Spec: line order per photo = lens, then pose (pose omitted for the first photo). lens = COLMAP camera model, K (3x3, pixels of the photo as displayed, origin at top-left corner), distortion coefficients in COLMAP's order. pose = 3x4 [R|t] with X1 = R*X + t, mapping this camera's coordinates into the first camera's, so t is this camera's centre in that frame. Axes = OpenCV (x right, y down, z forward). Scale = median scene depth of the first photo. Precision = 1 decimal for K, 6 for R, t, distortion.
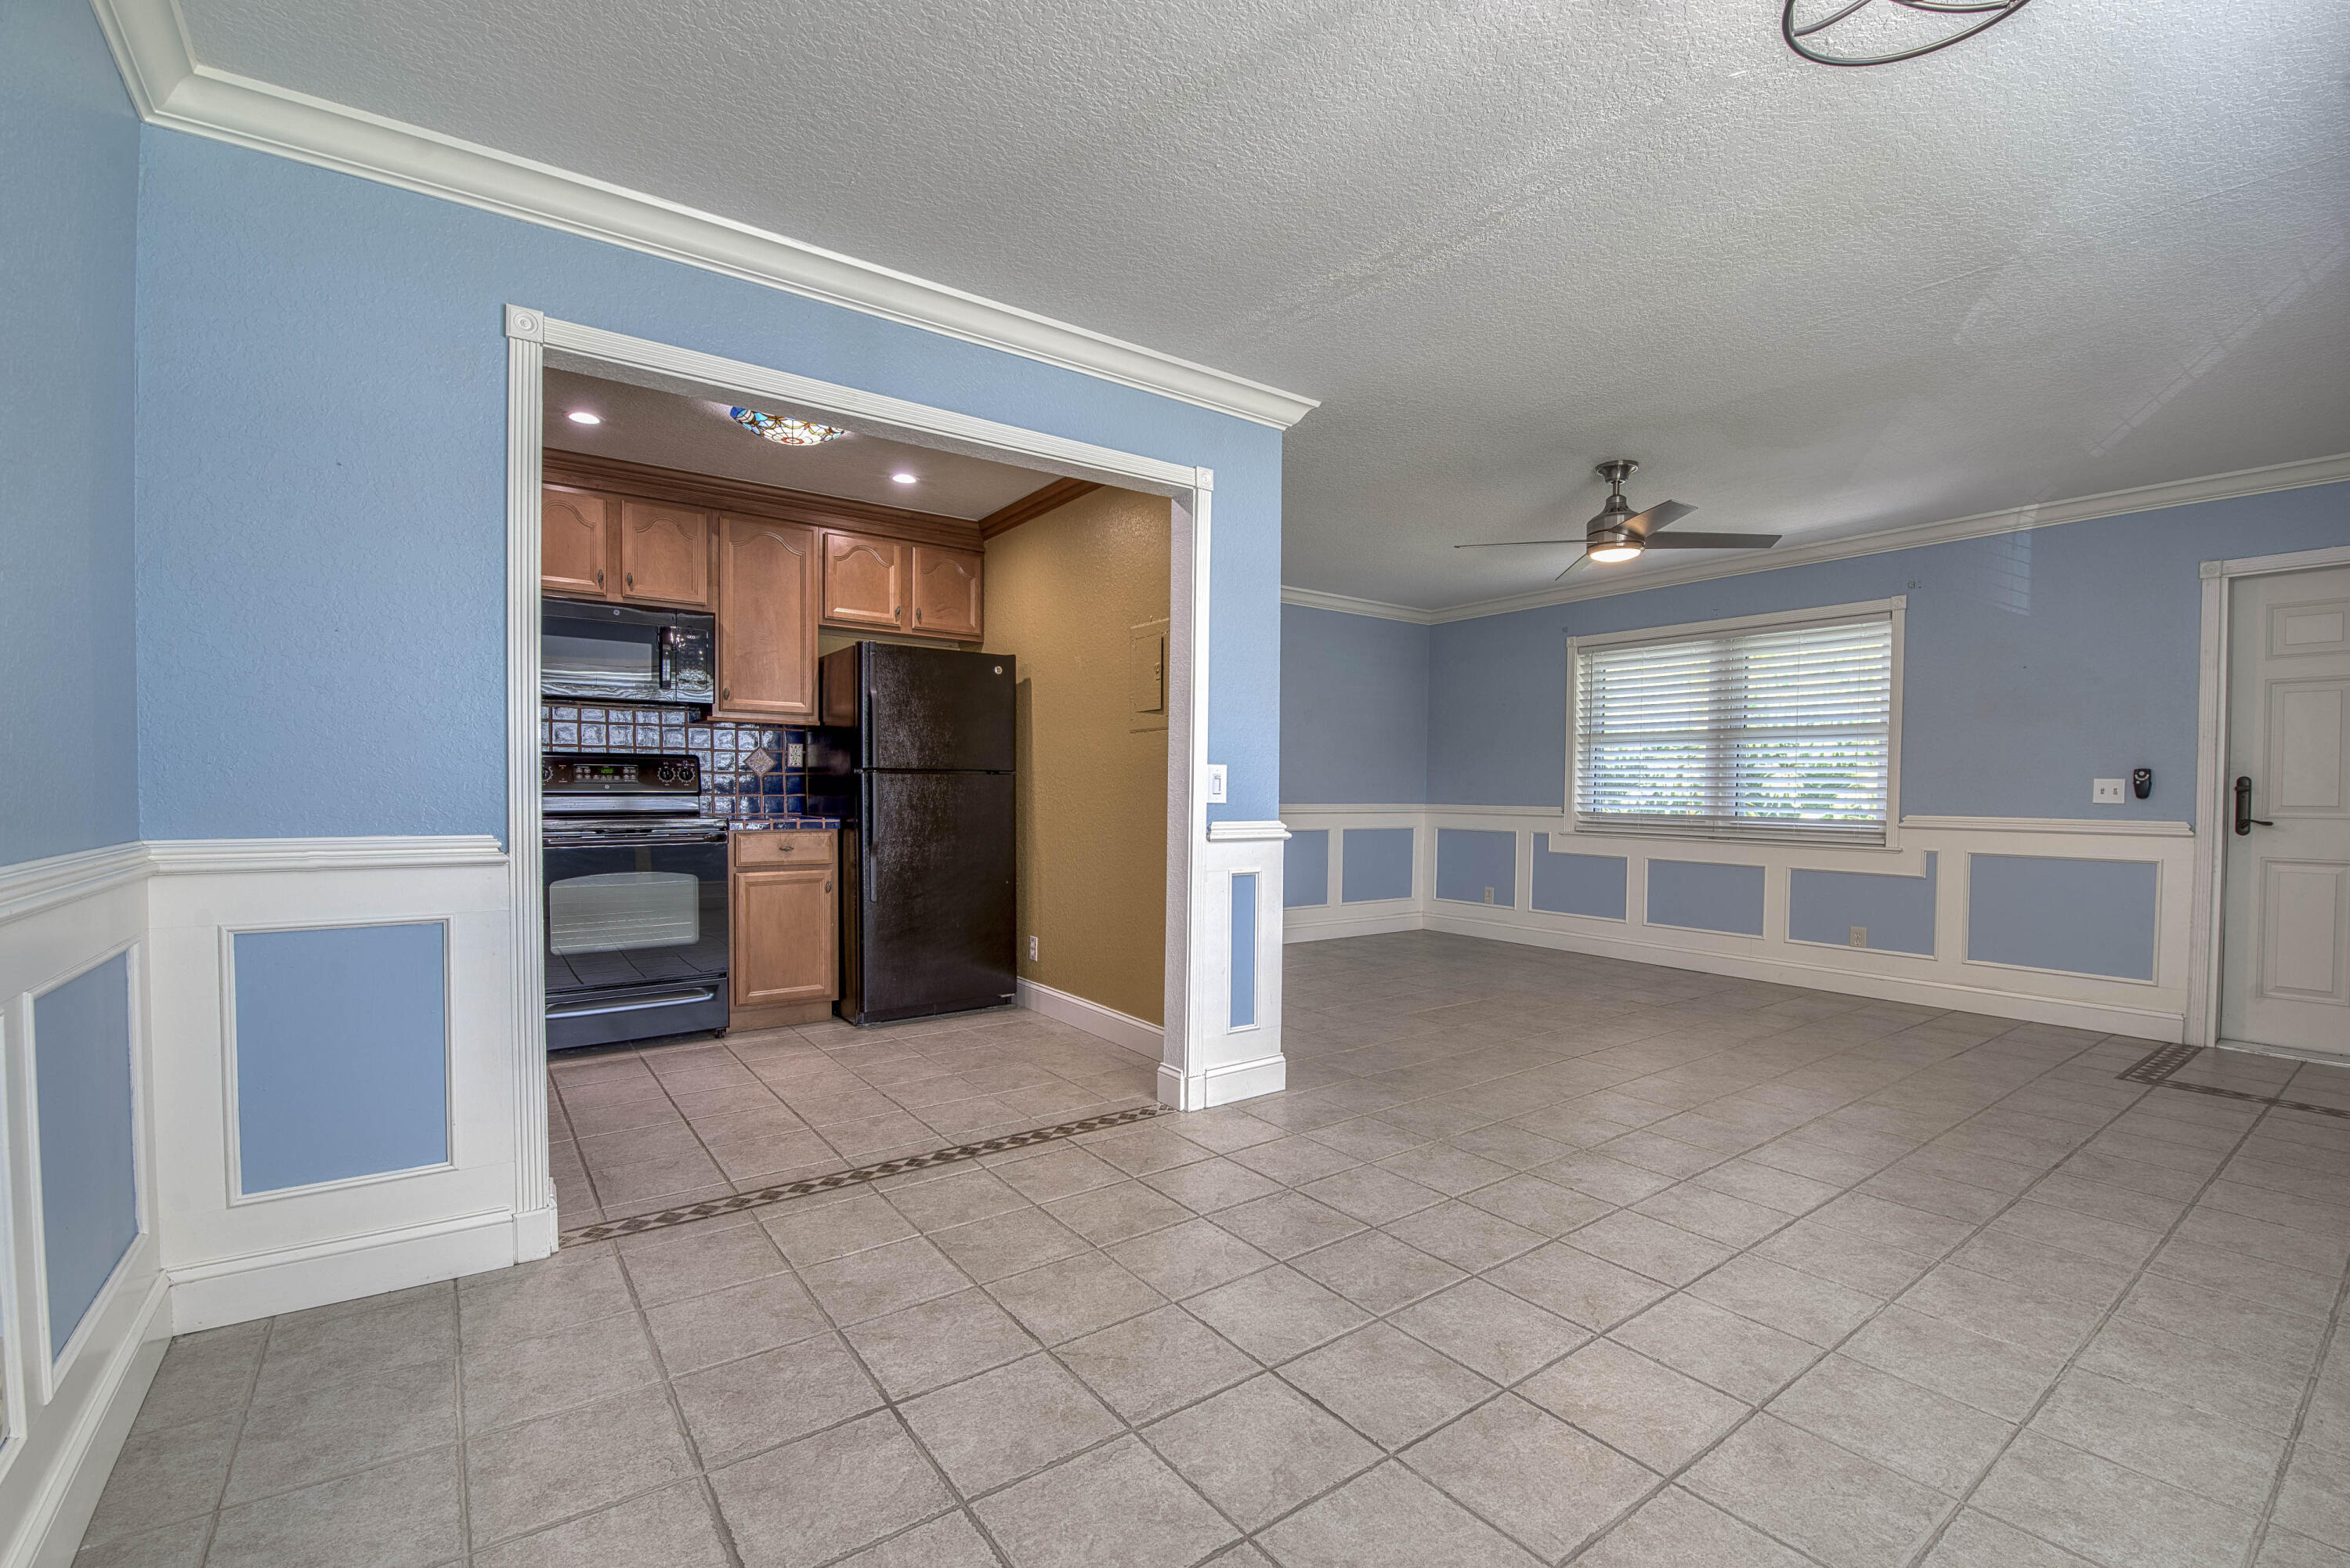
lens RADIAL K [[1010.7, 0, 1200.2], [0, 1010.7, 814.7], [0, 0, 1]] dist [-0.004355, -0.008803]
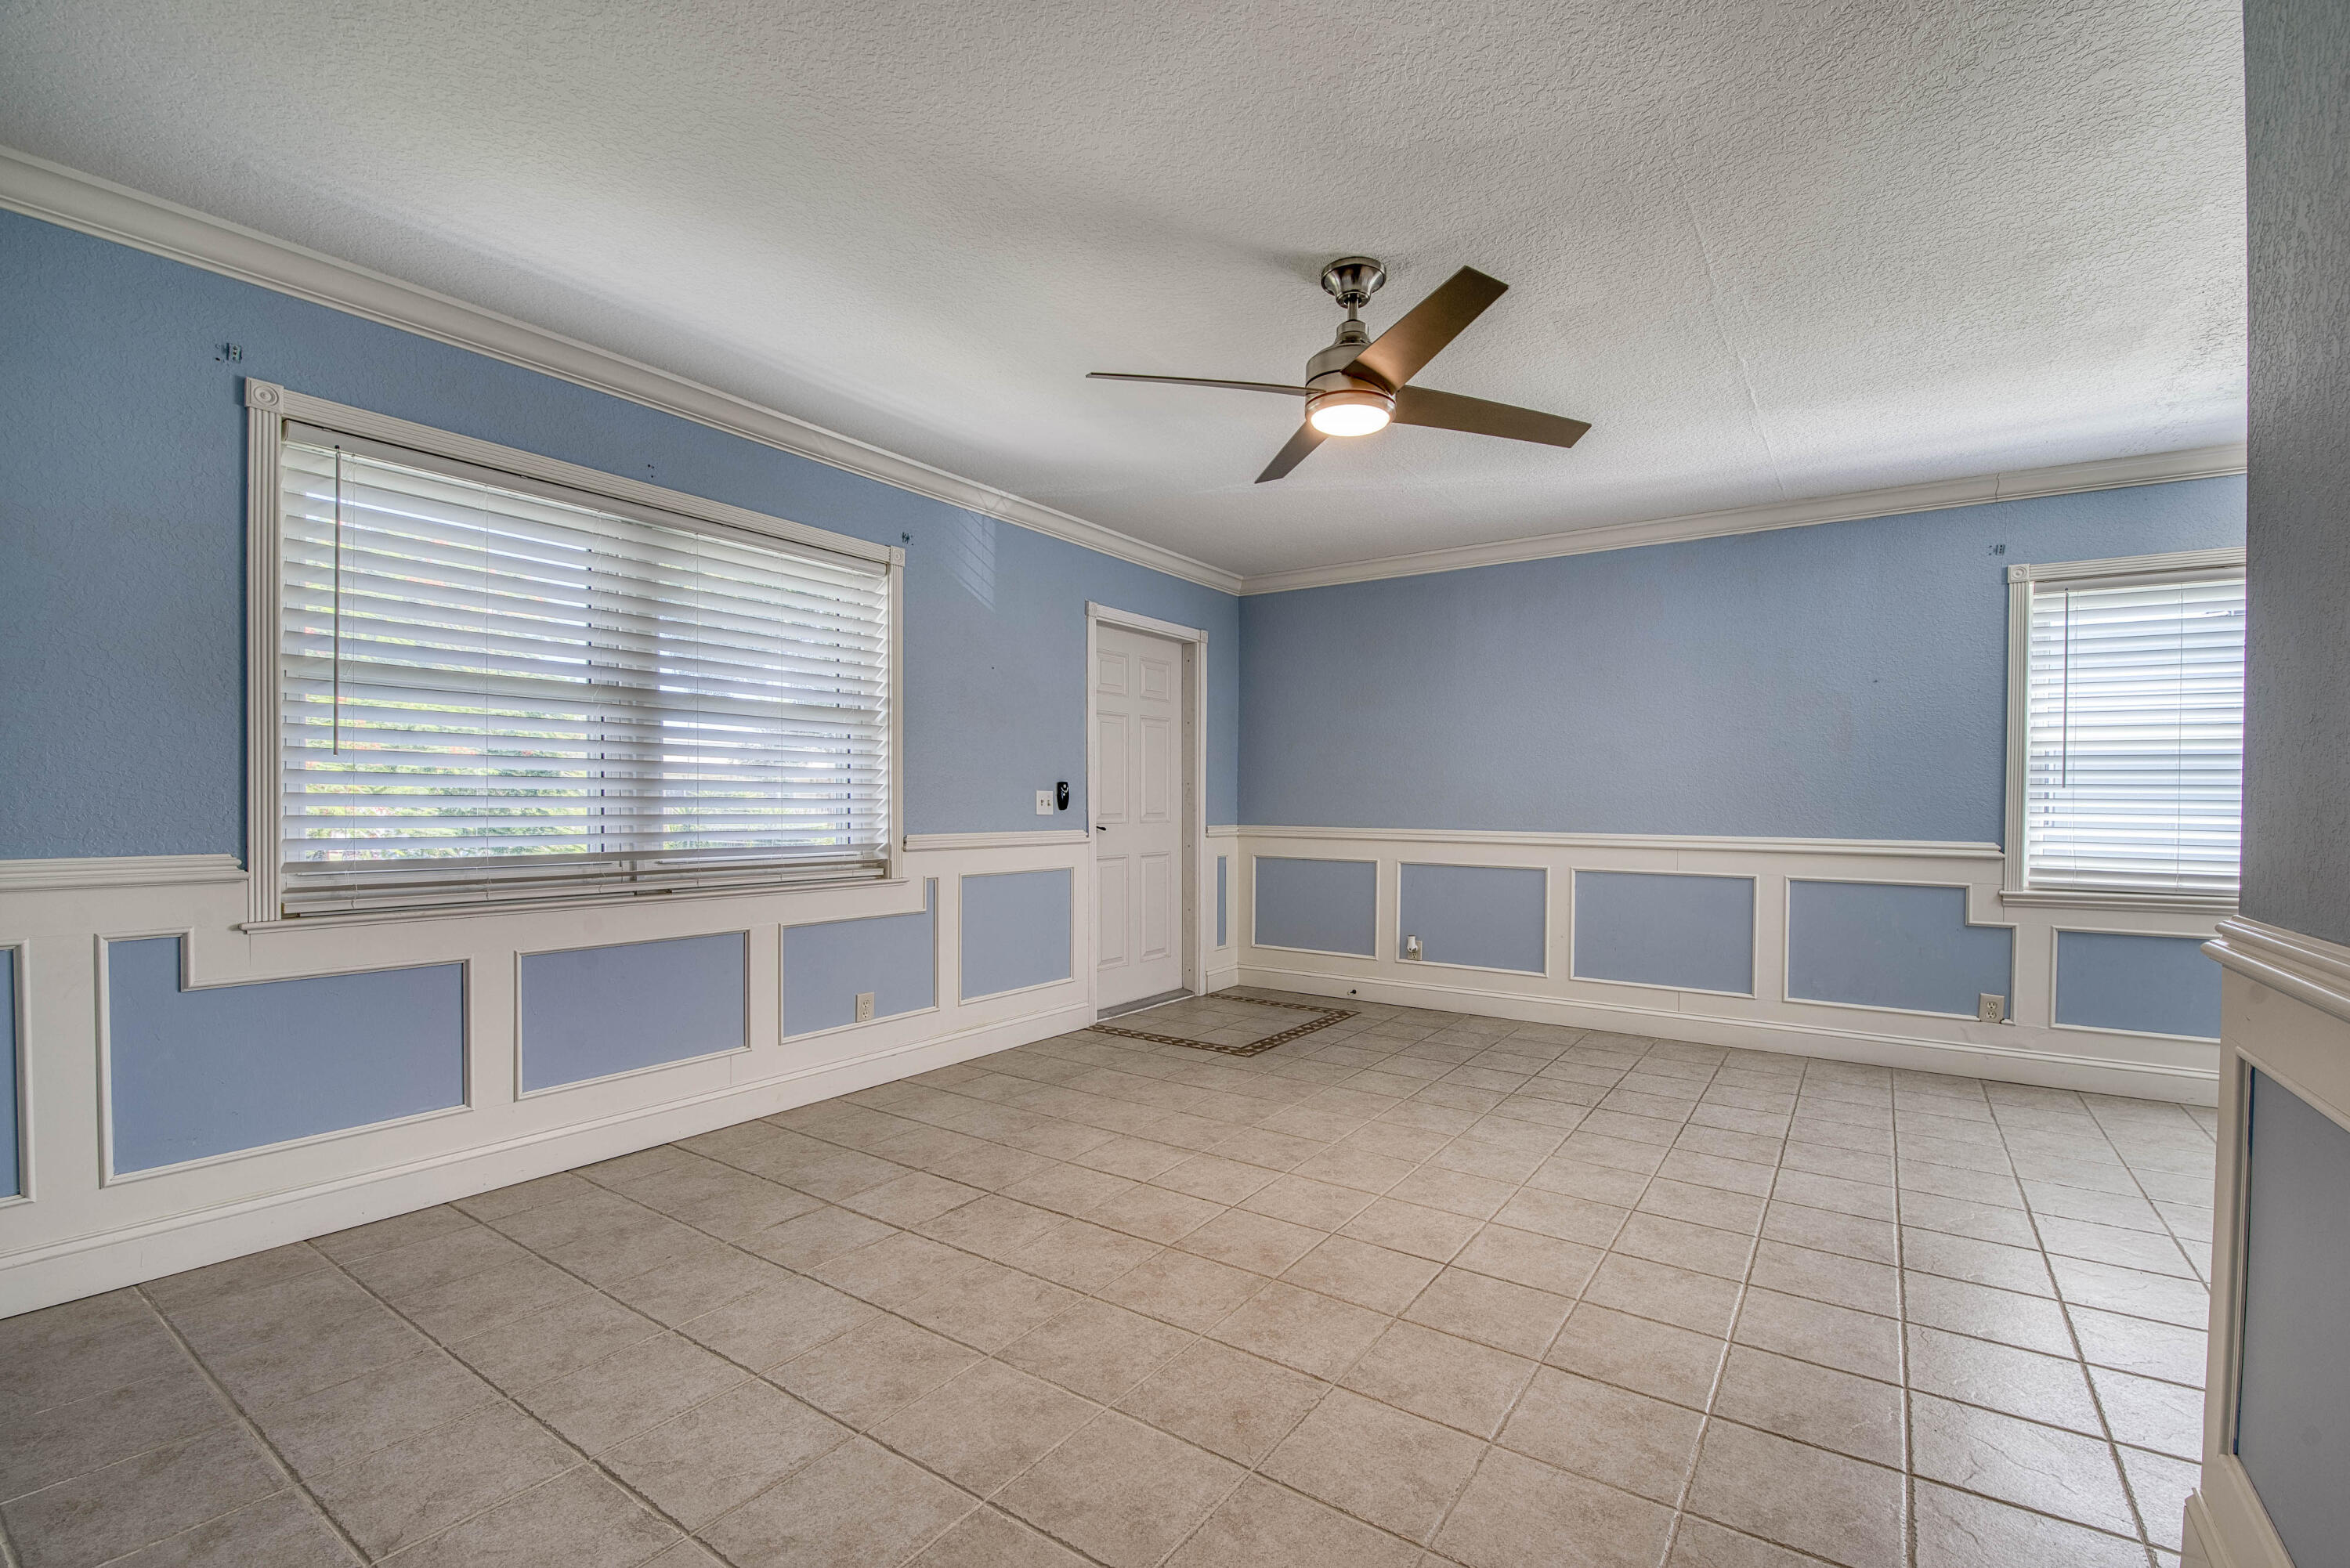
lens RADIAL K [[1010.7, 0, 1200.2], [0, 1010.7, 814.7], [0, 0, 1]] dist [-0.004355, -0.008803]
pose [[-0.327844, -0.022599, 0.944462, -0.123886], [0.014262, 0.999482, 0.028867, -0.039646], [-0.944624, 0.022934, -0.327351, 1.213438]]
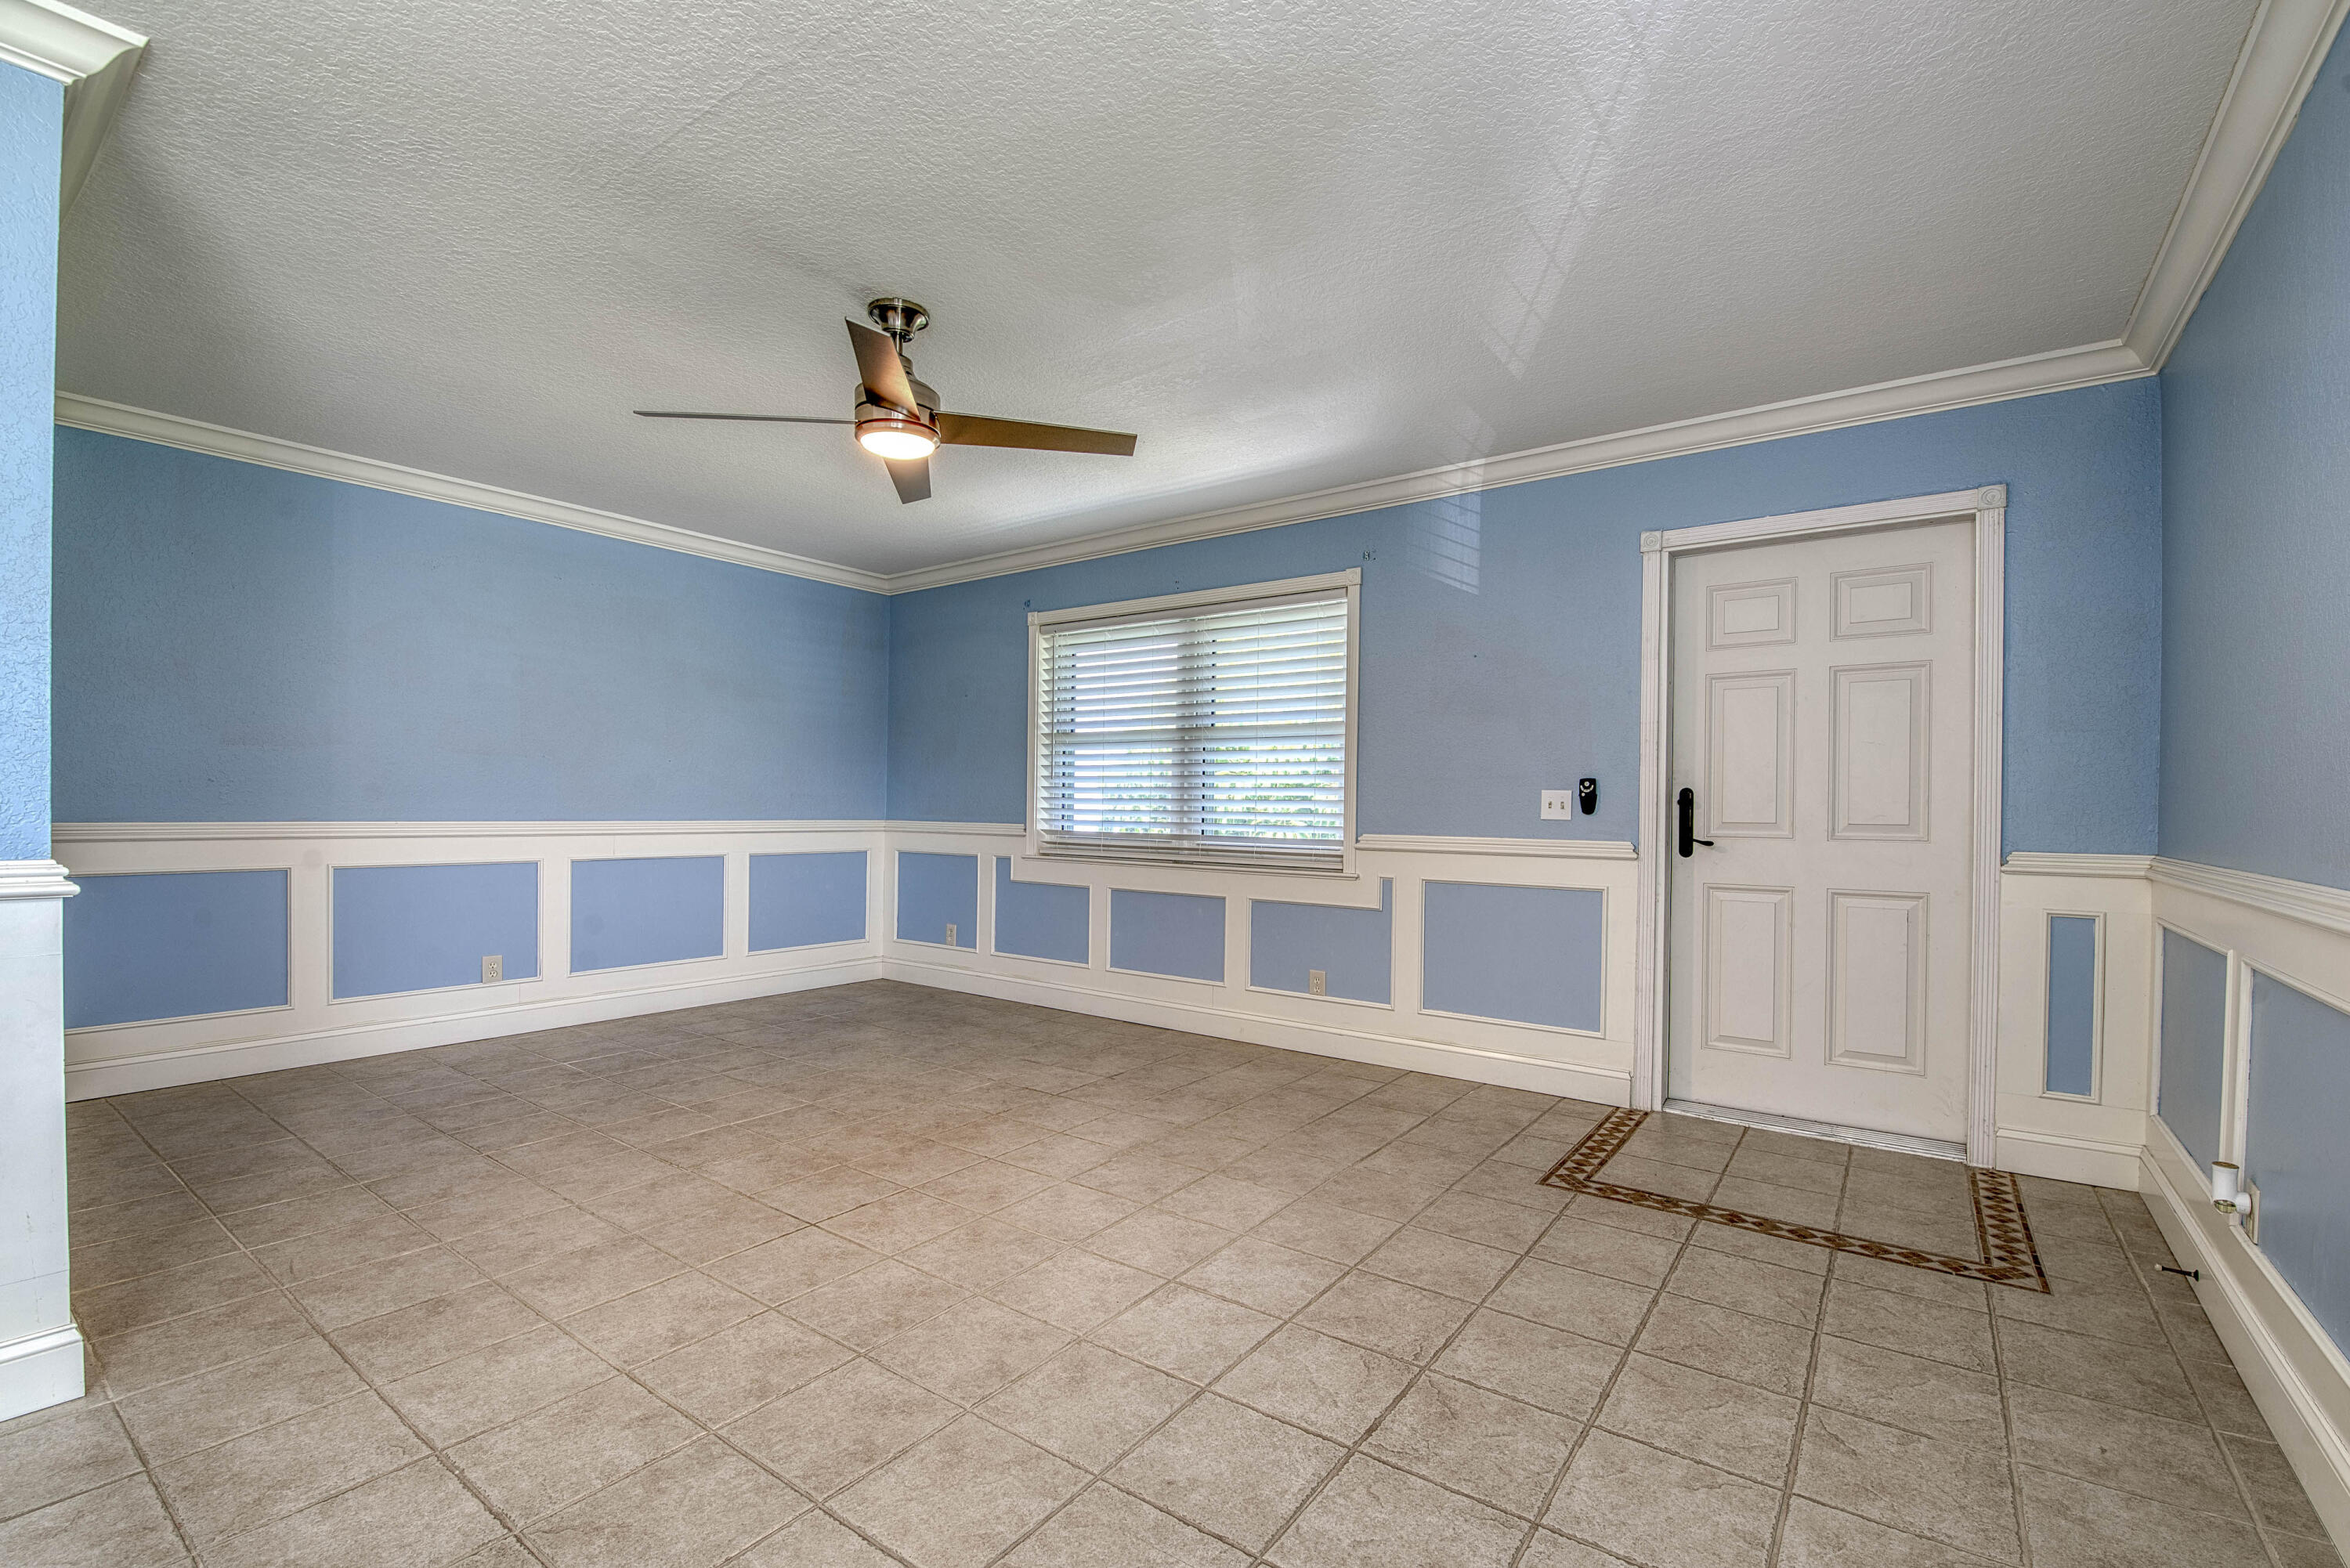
lens RADIAL K [[1010.7, 0, 1200.2], [0, 1010.7, 814.7], [0, 0, 1]] dist [-0.004355, -0.008803]
pose [[0.952185, -0.000424, 0.305523, 0.375230], [0.004549, 0.999908, -0.012791, -0.006094], [-0.305490, 0.013570, 0.952099, 0.294946]]
